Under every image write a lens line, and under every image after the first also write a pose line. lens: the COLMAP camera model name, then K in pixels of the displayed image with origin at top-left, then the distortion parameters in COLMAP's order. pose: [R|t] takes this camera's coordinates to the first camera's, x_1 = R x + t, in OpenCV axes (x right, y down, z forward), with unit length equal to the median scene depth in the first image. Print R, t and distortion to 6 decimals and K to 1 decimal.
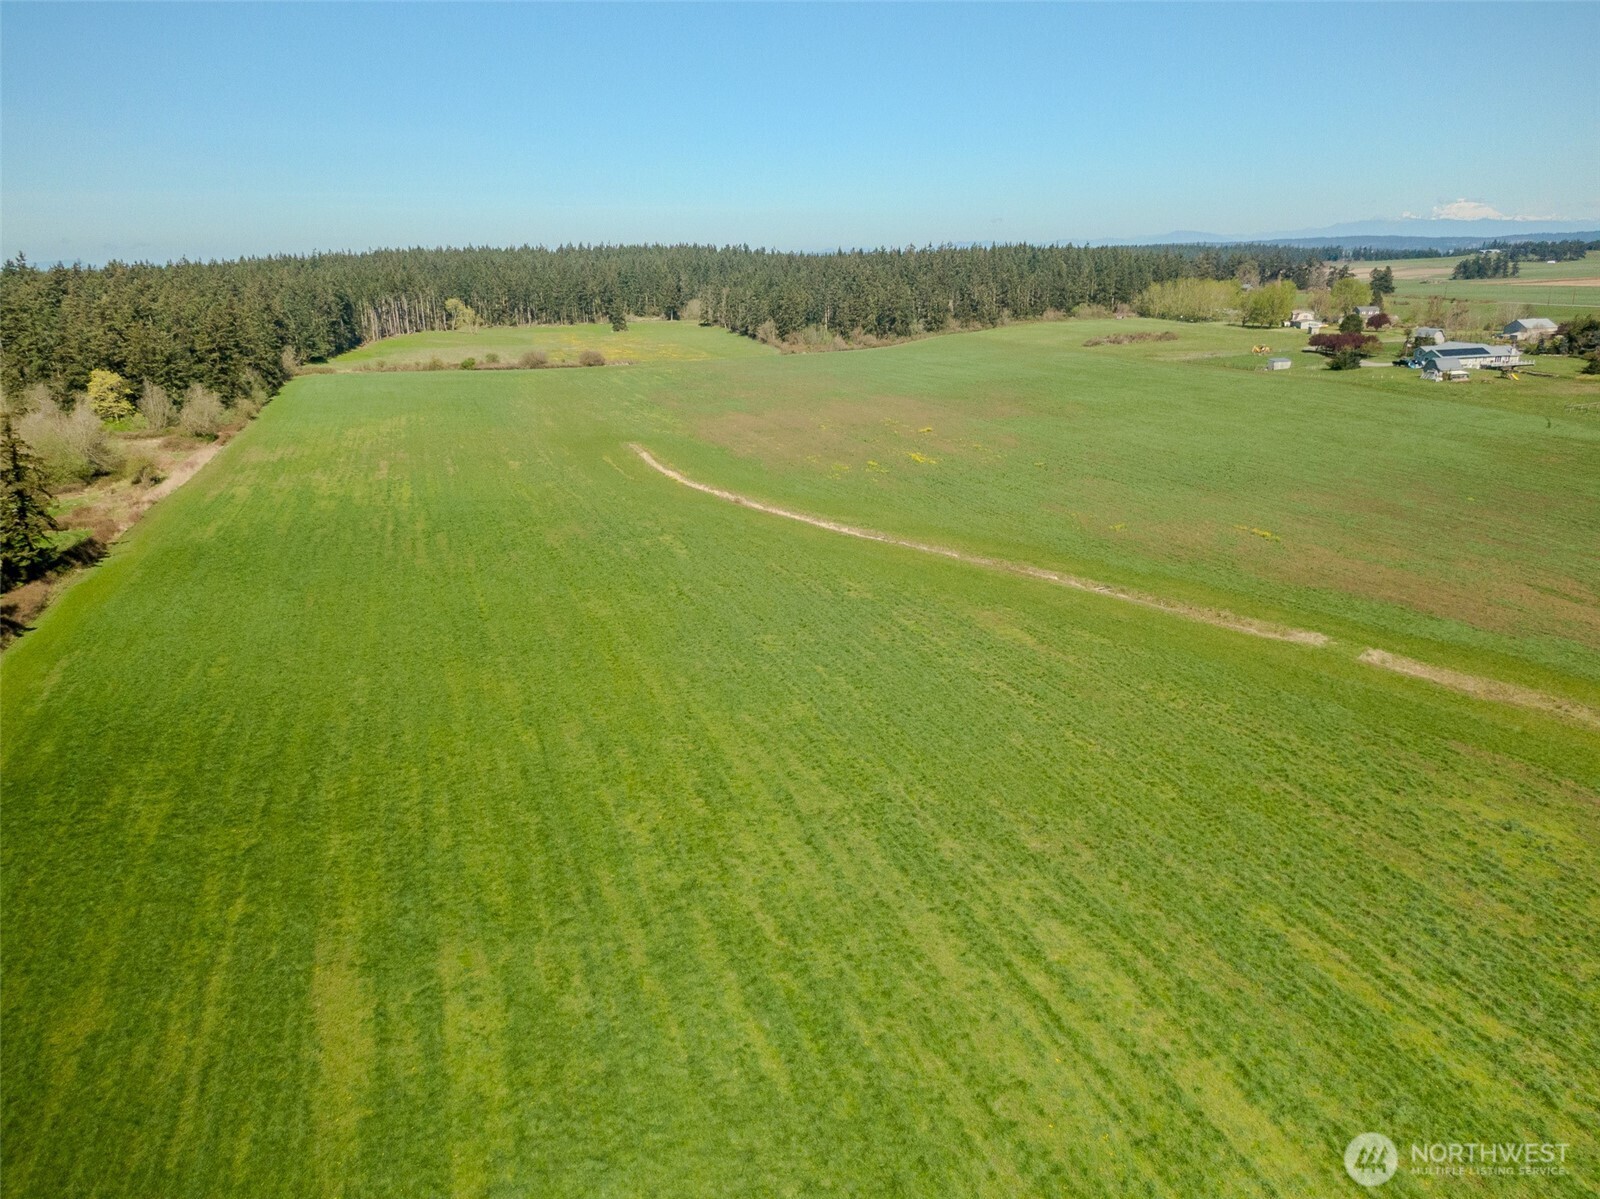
lens RADIAL K [[1135.6, 0, 800.0], [0, 1135.6, 599.5], [0, 0, 1]] dist [0.058642, -0.107277]
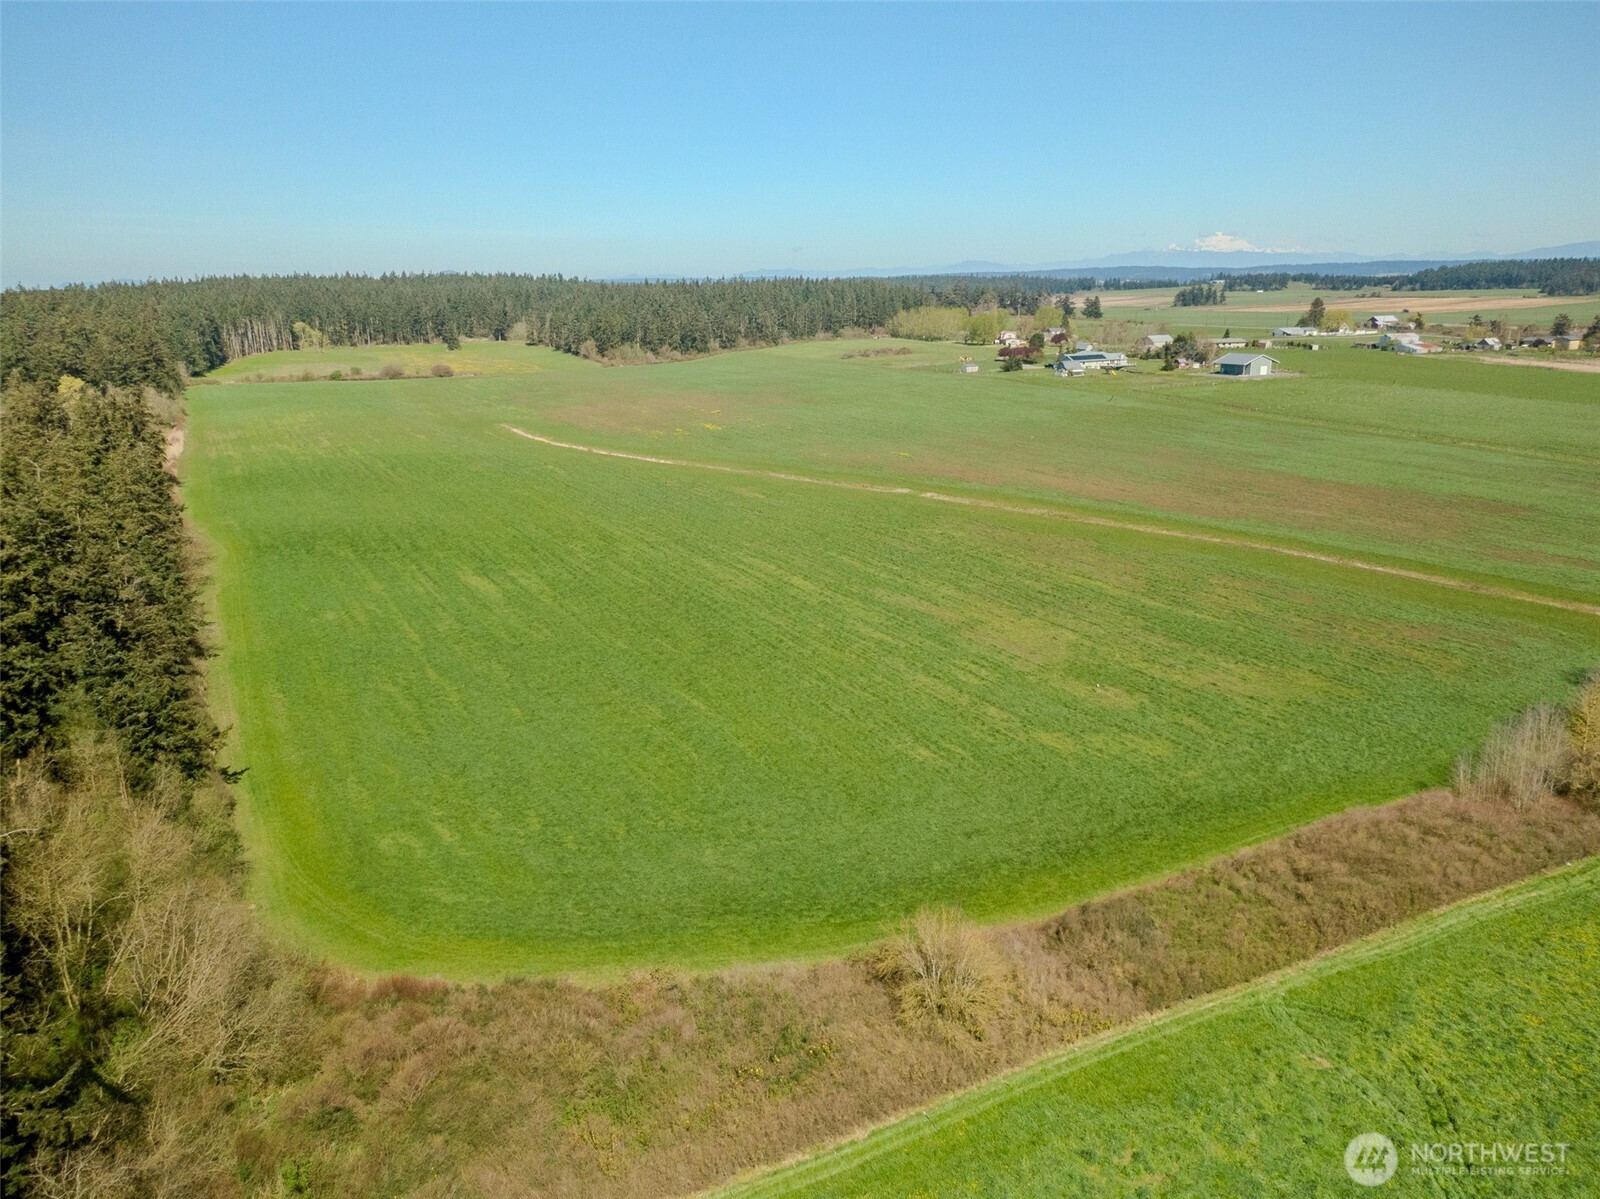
lens RADIAL K [[1135.6, 0, 800.0], [0, 1135.6, 599.5], [0, 0, 1]] dist [0.058642, -0.107277]
pose [[0.986549, -0.038674, 0.158828, -0.010539], [0.042086, 0.998949, -0.018176, 0.058621], [-0.157958, 0.024616, 0.987139, -0.210259]]
